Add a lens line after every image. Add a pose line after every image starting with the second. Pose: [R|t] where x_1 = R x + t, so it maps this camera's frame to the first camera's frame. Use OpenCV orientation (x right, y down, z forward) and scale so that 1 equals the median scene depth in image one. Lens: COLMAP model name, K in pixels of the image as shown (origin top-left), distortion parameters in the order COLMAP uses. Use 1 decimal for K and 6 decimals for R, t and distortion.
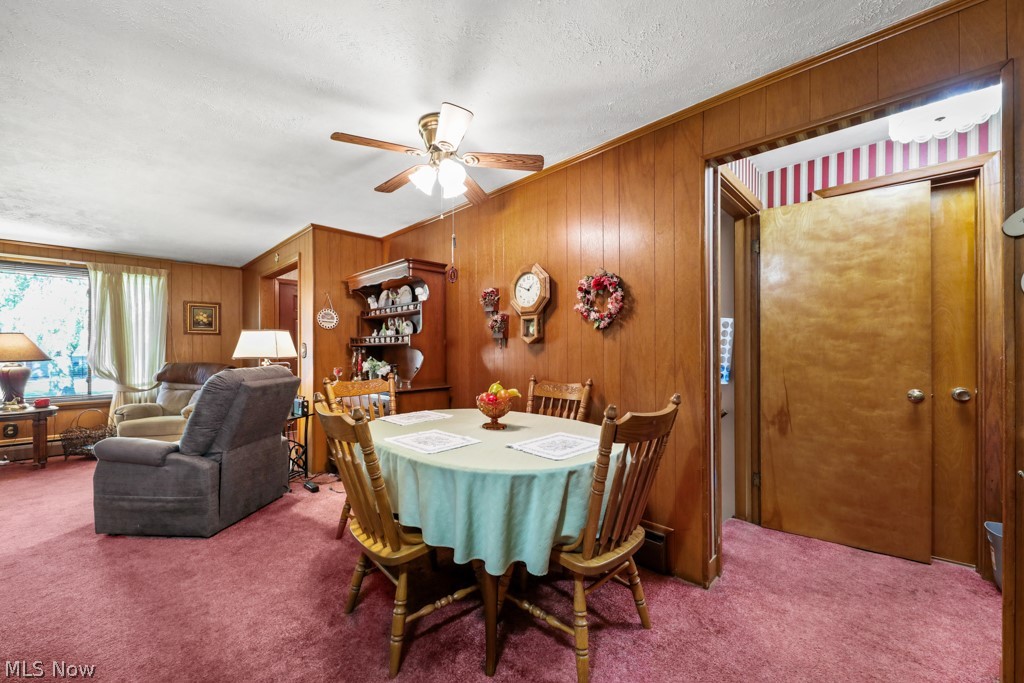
lens RADIAL K [[397.4, 0, 512.0], [0, 397.4, 345.3], [0, 0, 1]] dist [0.024340, -0.011590]
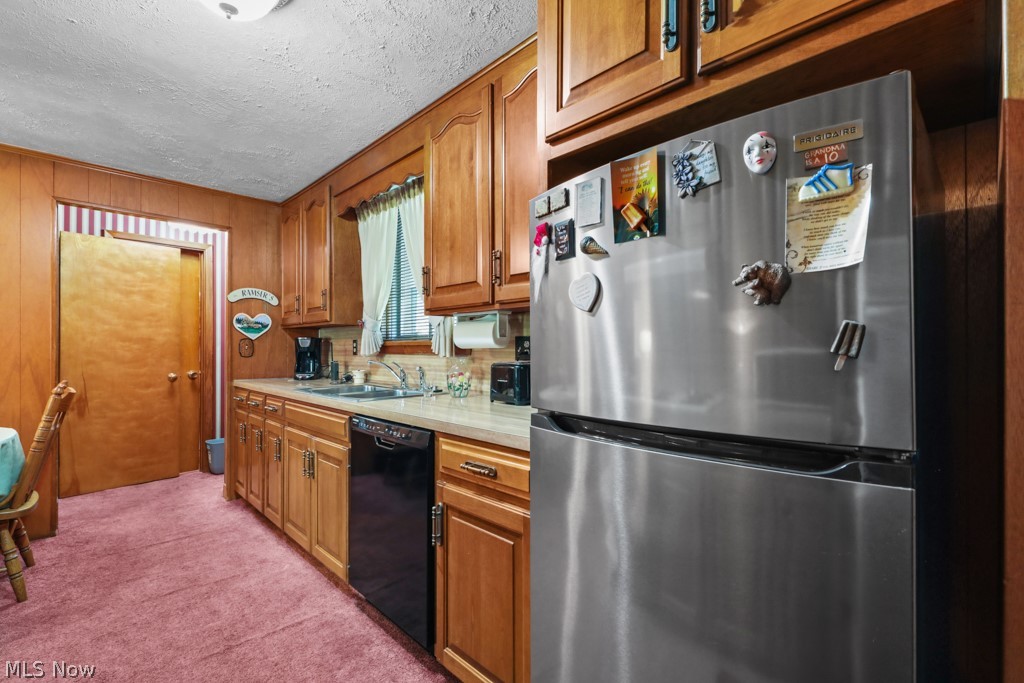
lens RADIAL K [[457.3, 0, 514.7], [0, 457.3, 353.5], [0, 0, 1]] dist [0.002754, -0.000021]
pose [[0.016263, -0.008869, 0.999828, -0.795644], [-0.010790, 0.999901, 0.009045, -0.003252], [-0.999810, -0.010935, 0.016165, -0.405132]]
